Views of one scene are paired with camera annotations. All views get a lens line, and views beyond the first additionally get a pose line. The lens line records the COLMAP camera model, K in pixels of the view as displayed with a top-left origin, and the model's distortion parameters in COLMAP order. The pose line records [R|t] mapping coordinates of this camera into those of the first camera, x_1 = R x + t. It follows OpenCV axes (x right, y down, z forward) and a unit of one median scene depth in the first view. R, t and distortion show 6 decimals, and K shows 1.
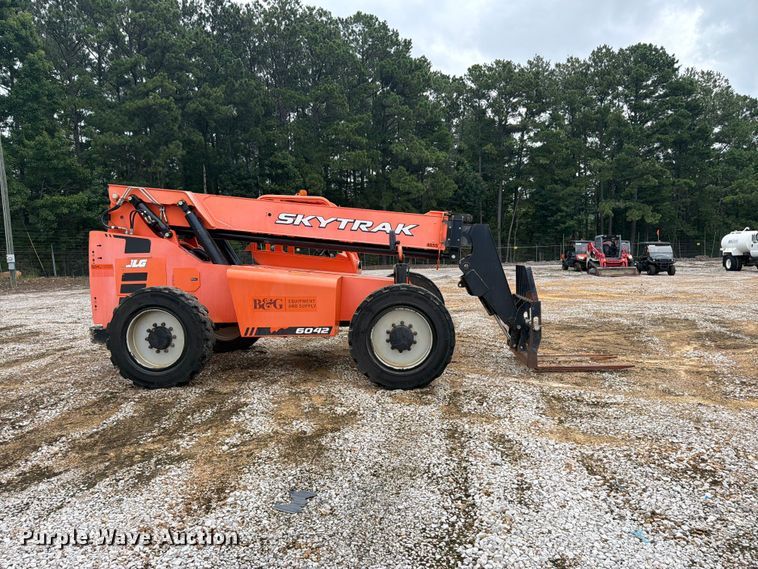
lens RADIAL K [[534.3, 0, 376.8], [0, 534.3, 282.1], [0, 0, 1]] dist [0.051988, -0.061519]
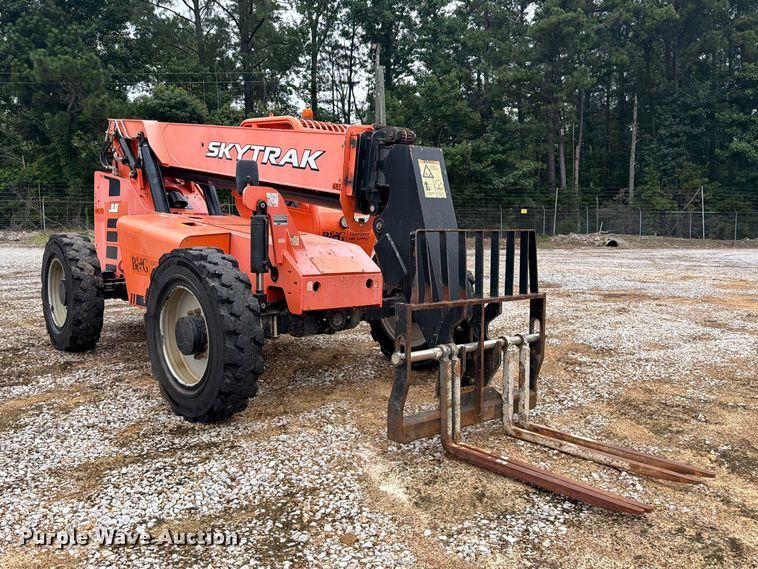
lens RADIAL K [[657.0, 0, 361.1], [0, 657.0, 288.2], [0, 0, 1]] dist [0.173363, -0.316871]
pose [[0.699724, 0.106203, -0.706475, 0.086832], [-0.067821, 0.994297, 0.082297, -0.002989], [0.711187, -0.009671, 0.702936, 0.073035]]
